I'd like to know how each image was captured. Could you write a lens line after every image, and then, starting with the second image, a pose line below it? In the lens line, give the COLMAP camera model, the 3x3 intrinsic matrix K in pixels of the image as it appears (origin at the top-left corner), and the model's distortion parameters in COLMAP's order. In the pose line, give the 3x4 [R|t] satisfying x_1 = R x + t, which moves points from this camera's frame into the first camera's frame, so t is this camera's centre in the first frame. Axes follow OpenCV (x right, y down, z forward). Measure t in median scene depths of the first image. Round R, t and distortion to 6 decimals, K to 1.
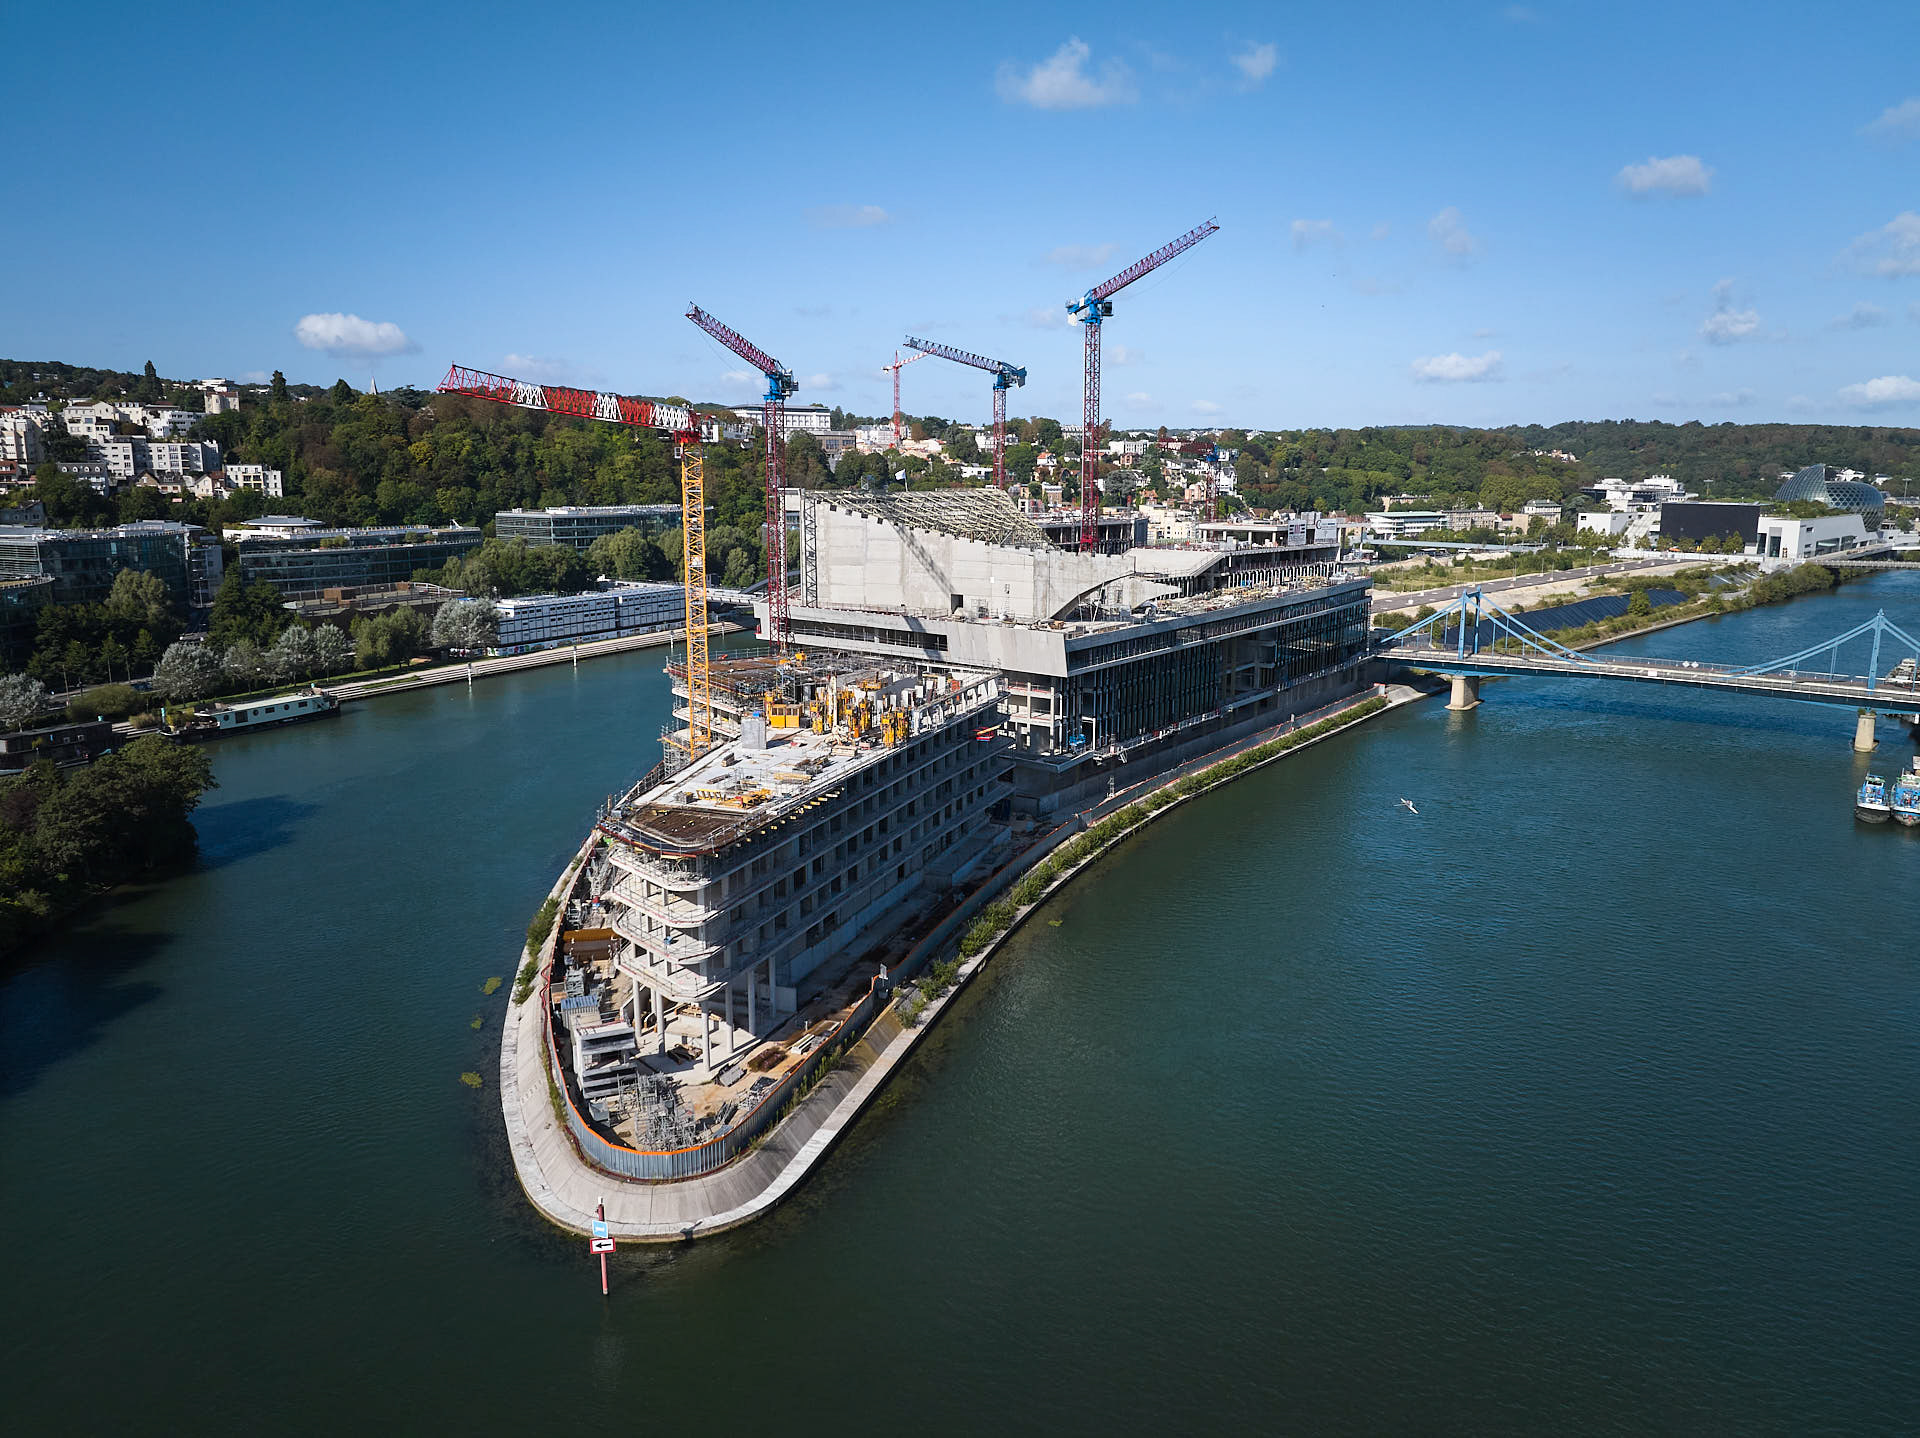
lens RADIAL K [[1357.5, 0, 960.6], [0, 1357.5, 707.7], [0, 0, 1]] dist [-0.048128, 0.016666]
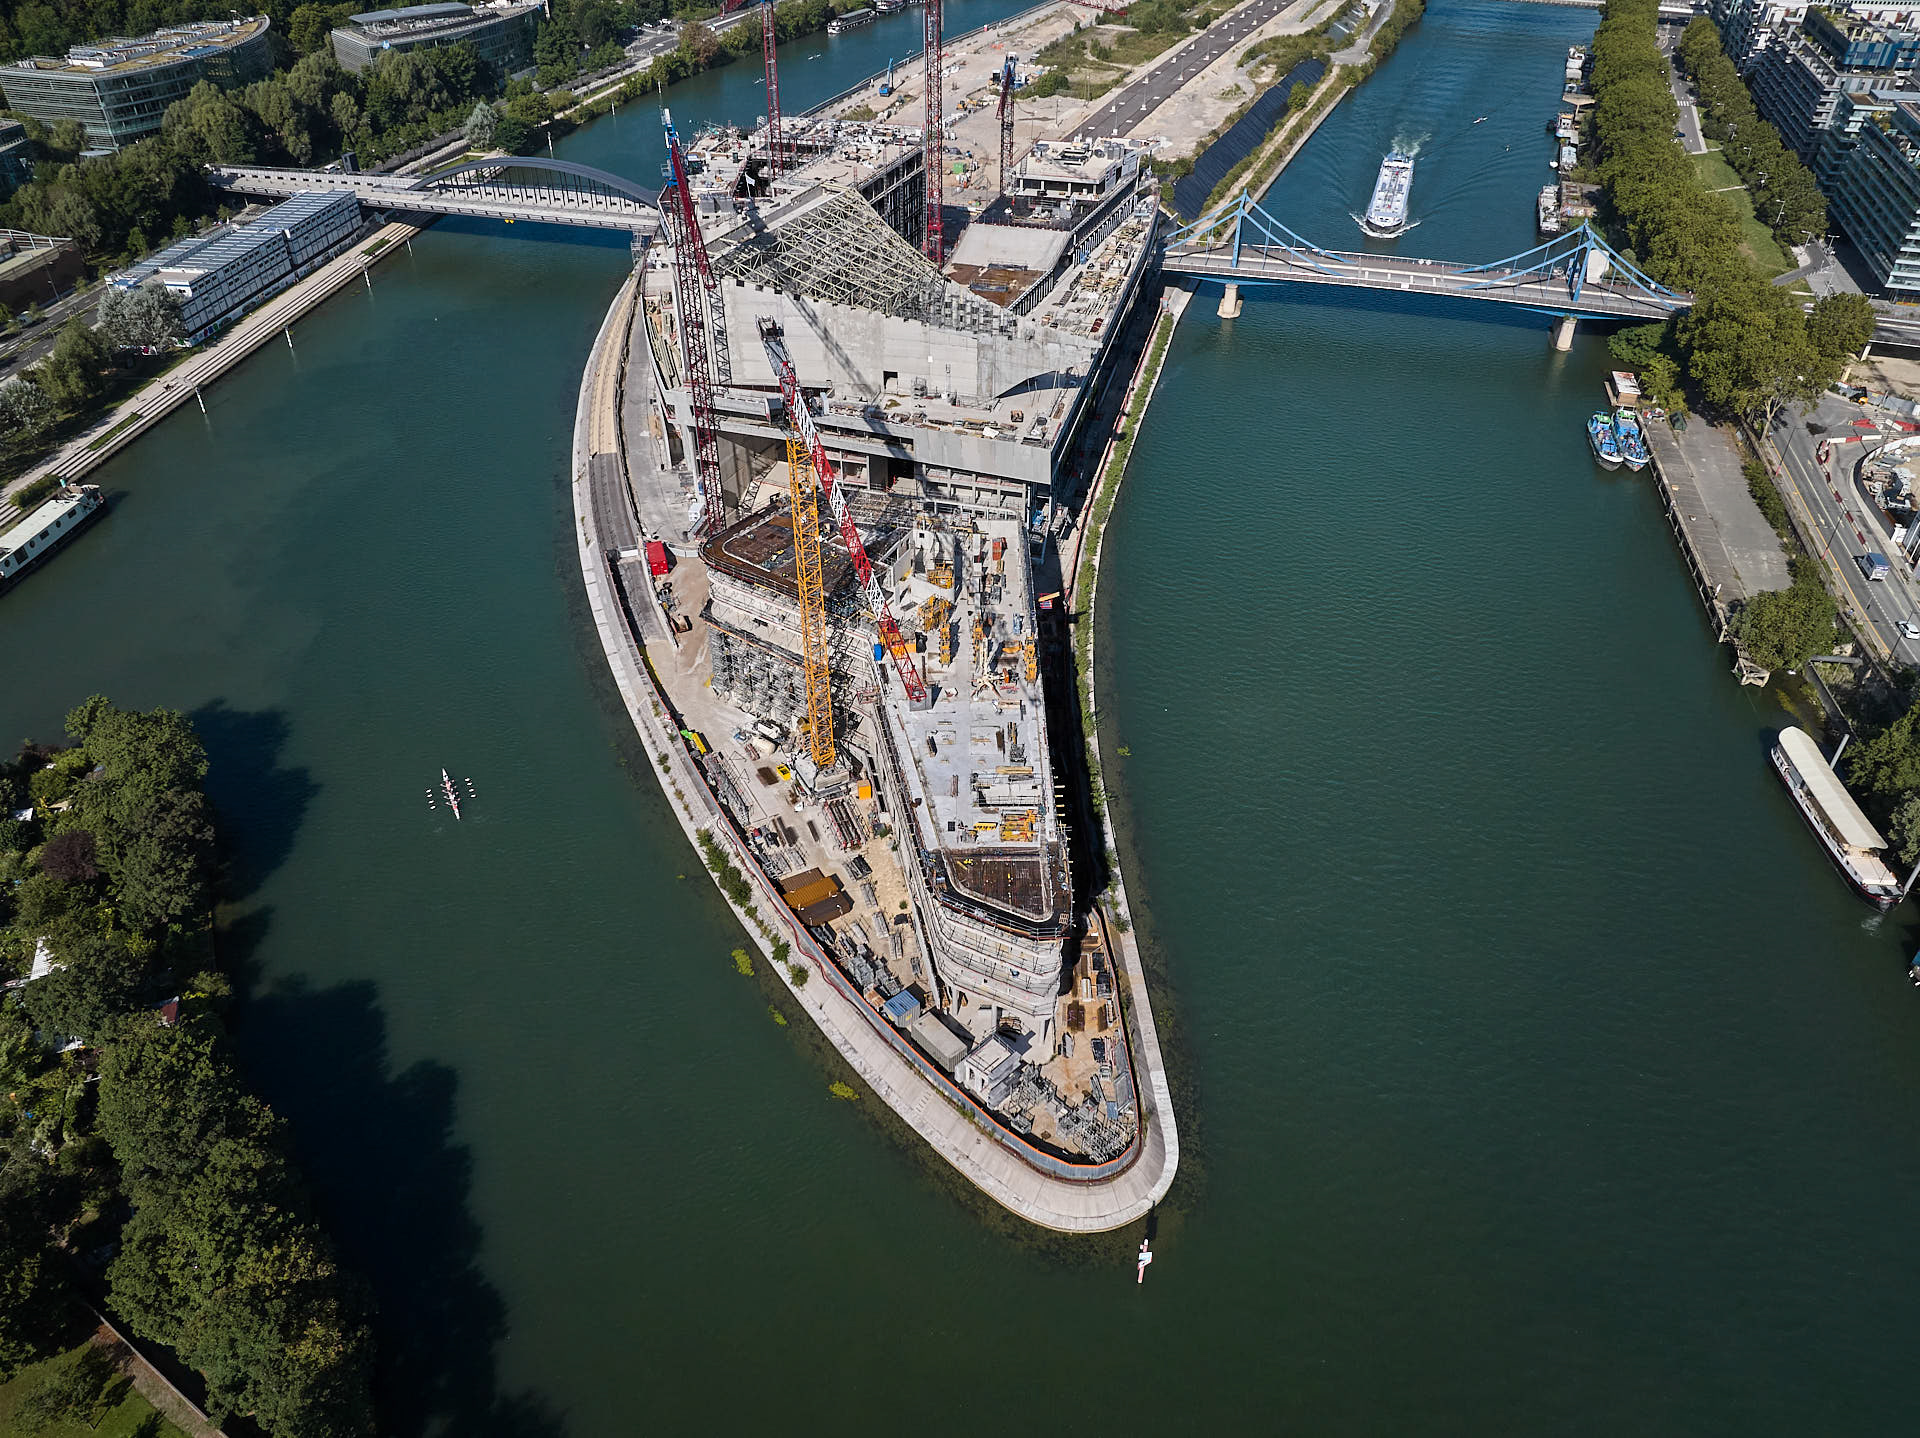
lens RADIAL K [[1357.5, 0, 959.5], [0, 1357.5, 712.8], [0, 0, 1]] dist [-0.048128, 0.016666]
pose [[0.934478, -0.214320, 0.284286, -0.207140], [0.062619, 0.885002, 0.461358, -0.224933], [-0.350472, -0.413327, 0.840435, 0.028054]]
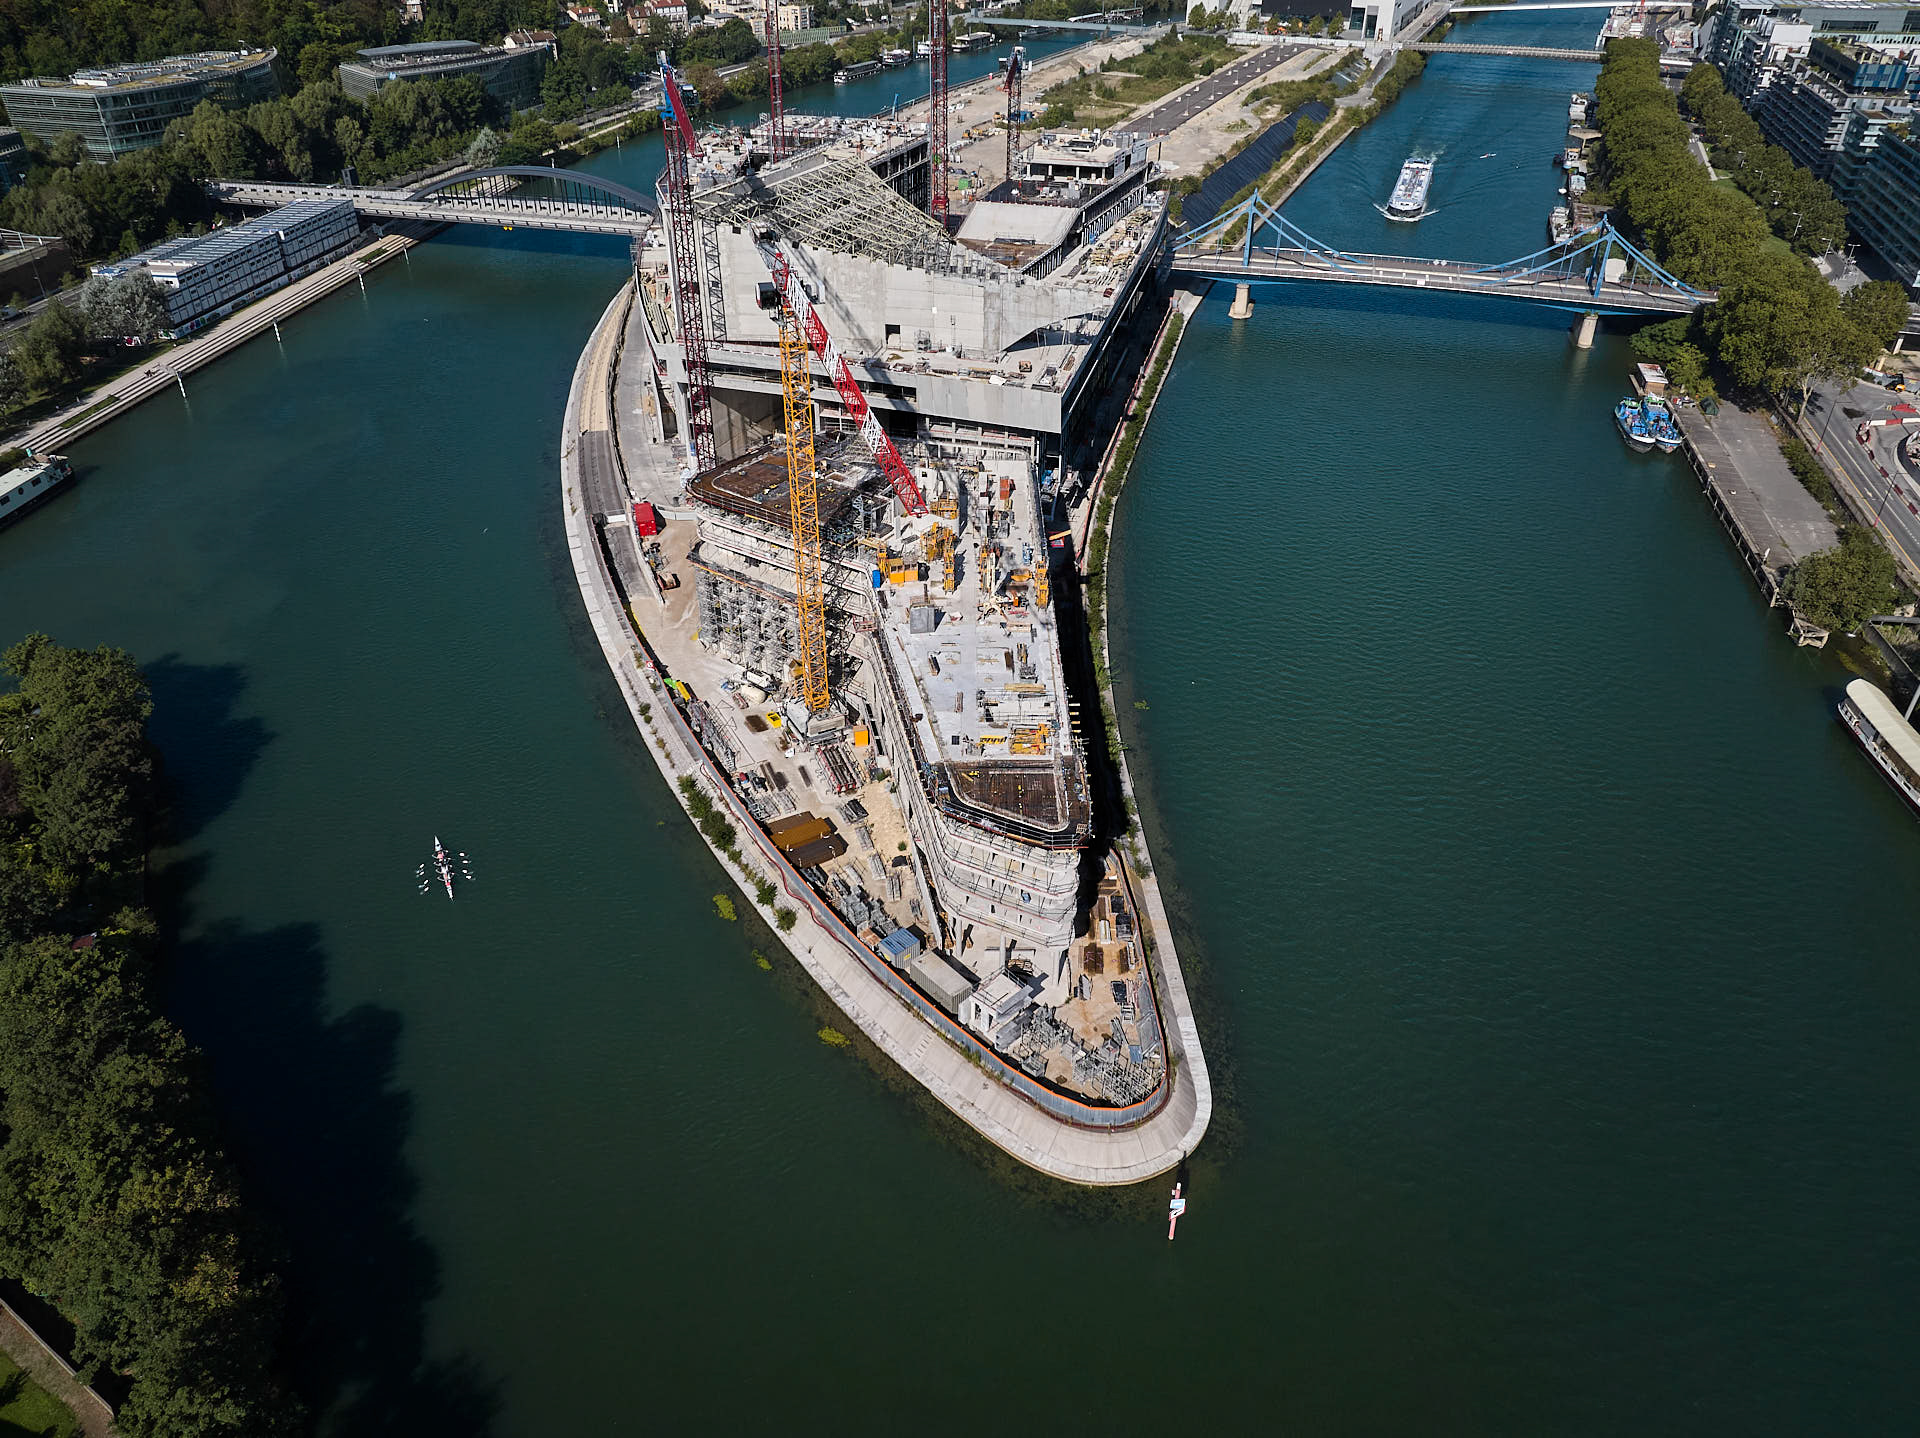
lens RADIAL K [[1357.5, 0, 959.9], [0, 1357.5, 712.2], [0, 0, 1]] dist [-0.048128, 0.016666]
pose [[0.935652, -0.192953, 0.295507, -0.207102], [0.060773, 0.912890, 0.403656, -0.152754], [-0.347652, -0.359722, 0.865874, 0.042716]]
